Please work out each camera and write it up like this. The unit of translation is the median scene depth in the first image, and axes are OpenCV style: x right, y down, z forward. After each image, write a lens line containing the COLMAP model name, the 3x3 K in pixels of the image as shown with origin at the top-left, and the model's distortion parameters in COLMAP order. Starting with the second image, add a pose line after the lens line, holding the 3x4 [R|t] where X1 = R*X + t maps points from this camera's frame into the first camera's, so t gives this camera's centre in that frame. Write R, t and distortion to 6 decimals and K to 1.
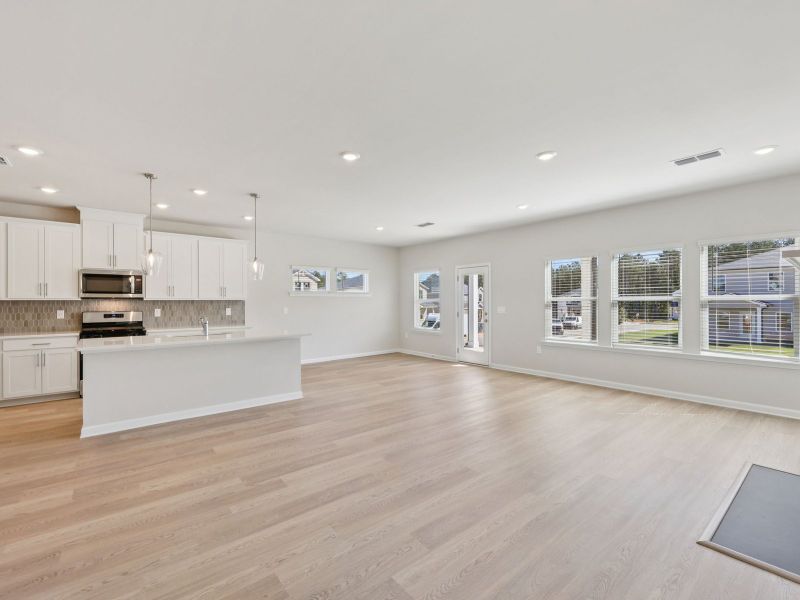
lens RADIAL K [[361.6, 0, 397.5], [0, 361.6, 299.6], [0, 0, 1]] dist [-0.002103, -0.000084]
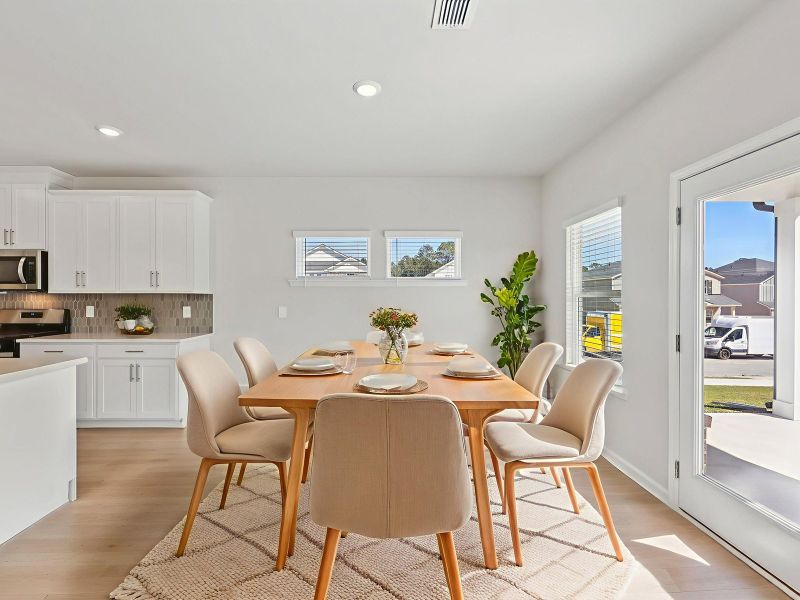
lens RADIAL K [[361.6, 0, 397.5], [0, 361.6, 299.6], [0, 0, 1]] dist [-0.002103, -0.000084]
pose [[0.784751, 0.006948, -0.619773, 0.237808], [0.000796, 0.999925, 0.012217, 0.005933], [0.619811, -0.010081, 0.784686, 0.894831]]
